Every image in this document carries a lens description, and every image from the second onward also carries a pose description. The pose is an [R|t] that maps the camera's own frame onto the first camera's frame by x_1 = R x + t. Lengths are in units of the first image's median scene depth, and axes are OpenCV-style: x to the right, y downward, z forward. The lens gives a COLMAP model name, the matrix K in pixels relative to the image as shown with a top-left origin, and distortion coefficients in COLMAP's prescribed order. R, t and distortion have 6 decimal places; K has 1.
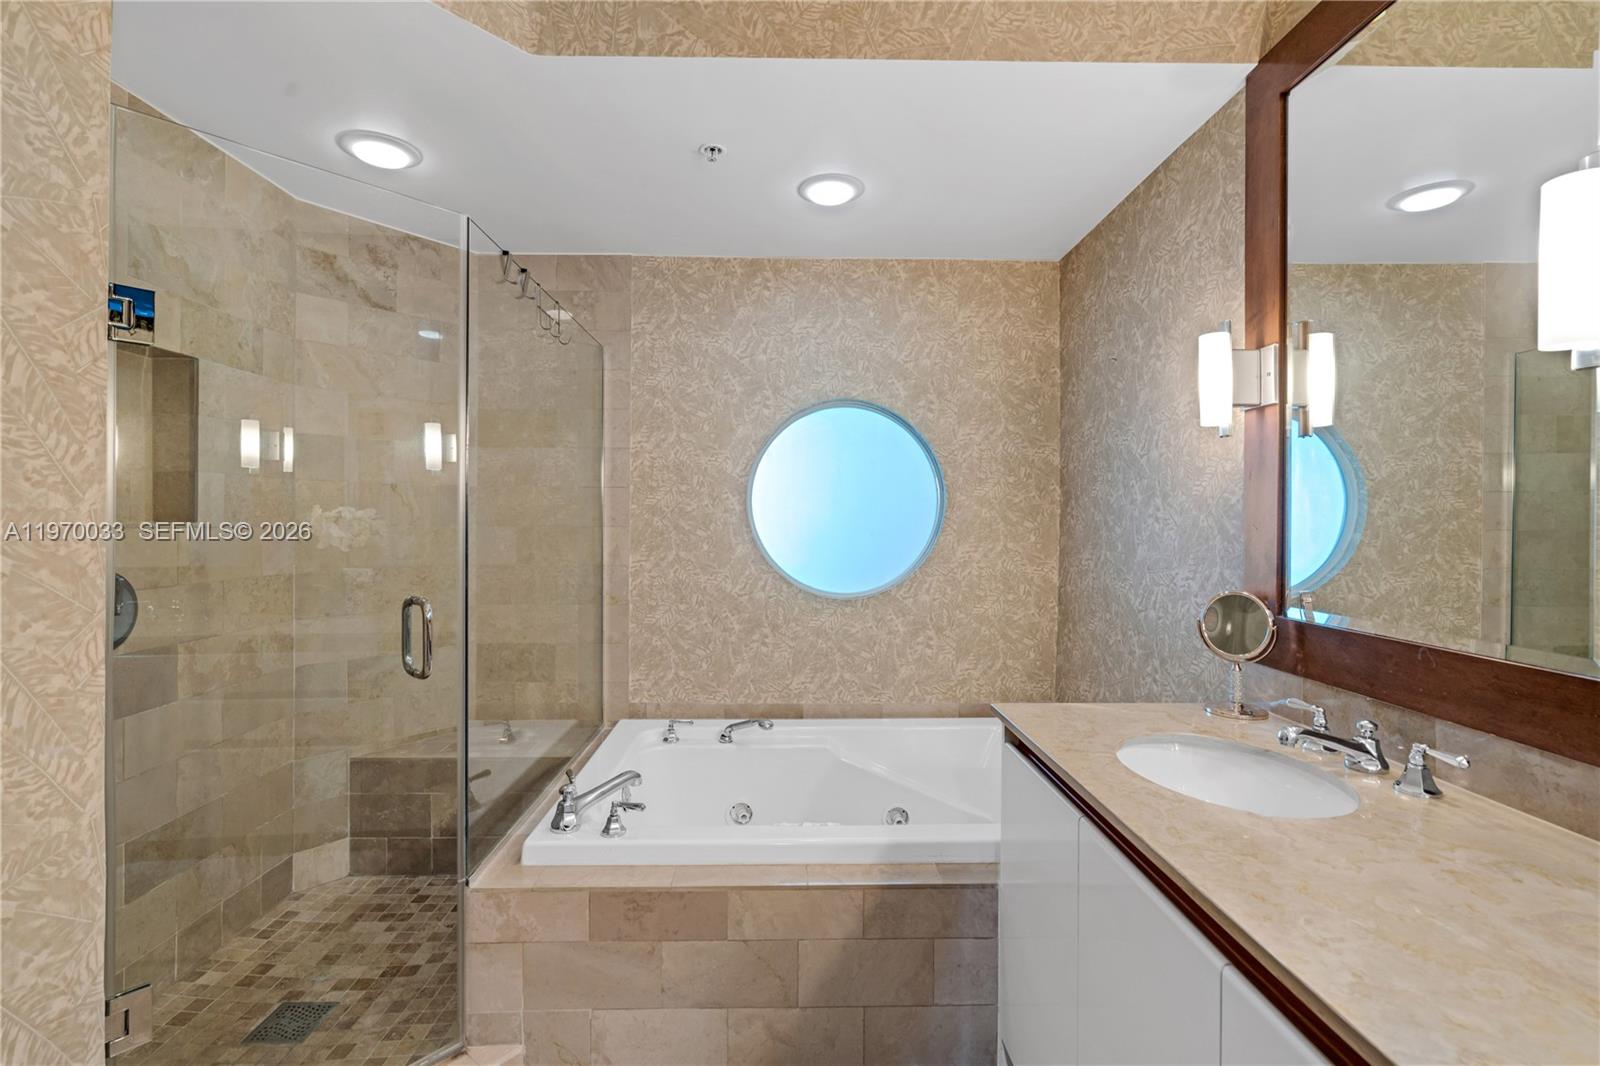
lens RADIAL K [[726.8, 0, 790.7], [0, 726.8, 523.8], [0, 0, 1]] dist [-0.005761, 0.002966]
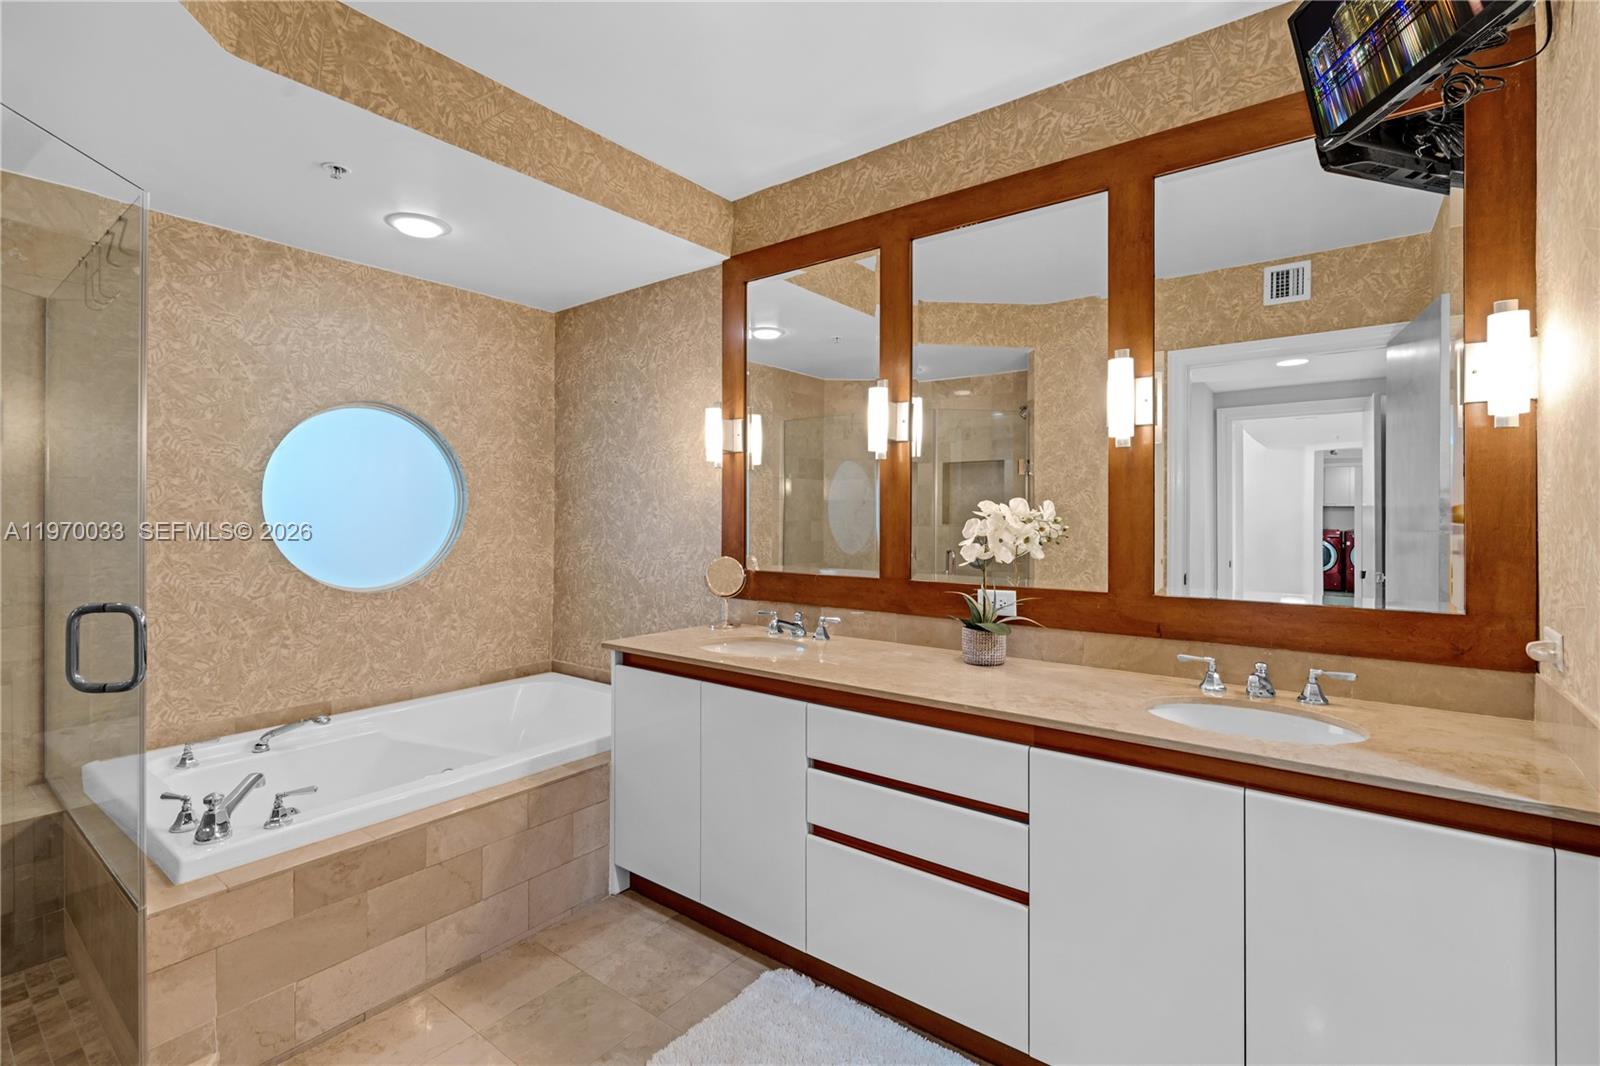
lens RADIAL K [[726.8, 0, 808.3], [0, 726.8, 523.1], [0, 0, 1]] dist [-0.005761, 0.002966]
pose [[0.614571, -0.011060, 0.788784, -0.455909], [0.006114, 0.999938, 0.009257, -0.002800], [-0.788838, -0.000867, 0.614600, -0.168561]]
